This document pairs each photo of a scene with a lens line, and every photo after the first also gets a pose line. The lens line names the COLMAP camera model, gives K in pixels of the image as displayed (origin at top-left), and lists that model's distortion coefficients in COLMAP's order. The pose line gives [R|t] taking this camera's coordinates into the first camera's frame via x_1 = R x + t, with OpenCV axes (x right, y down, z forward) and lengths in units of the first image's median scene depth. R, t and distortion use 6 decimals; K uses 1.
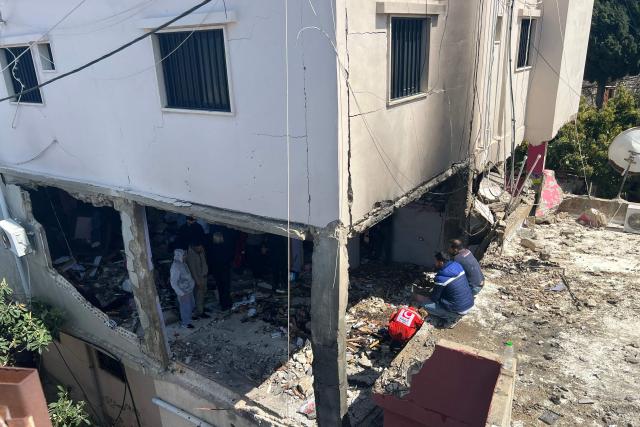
lens RADIAL K [[485.8, 0, 323.9], [0, 485.8, 240.6], [0, 0, 1]] dist [-0.002071, -0.006277]
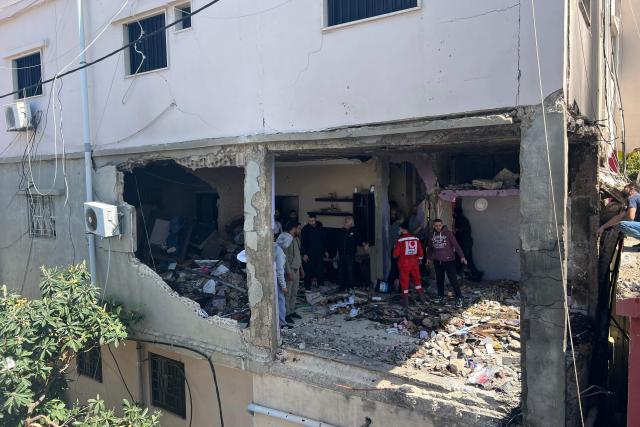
lens RADIAL K [[475.5, 0, 327.6], [0, 475.5, 207.4], [0, 0, 1]] dist [0.004884, -0.008100]
pose [[0.999856, 0.009338, 0.014142, -0.249351], [-0.004763, 0.955697, -0.294314, 0.258473], [-0.016264, 0.294204, 0.955604, 0.145314]]
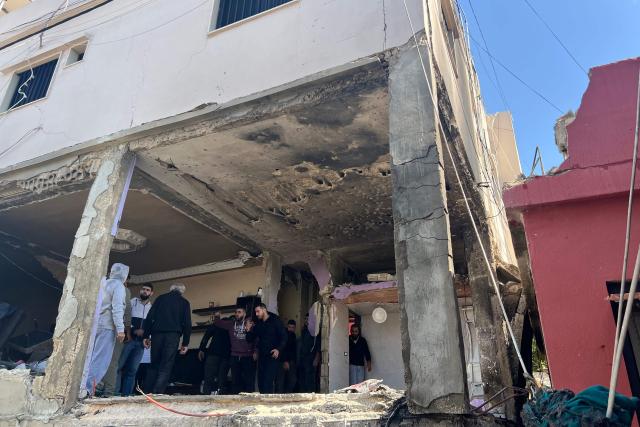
lens RADIAL K [[475.5, 0, 327.6], [0, 475.5, 207.4], [0, 0, 1]] dist [0.004884, -0.008100]
pose [[0.983008, 0.124509, 0.134879, -0.135523], [0.012717, 0.686830, -0.726707, 0.504147], [-0.183121, 0.716074, 0.673576, 0.412999]]
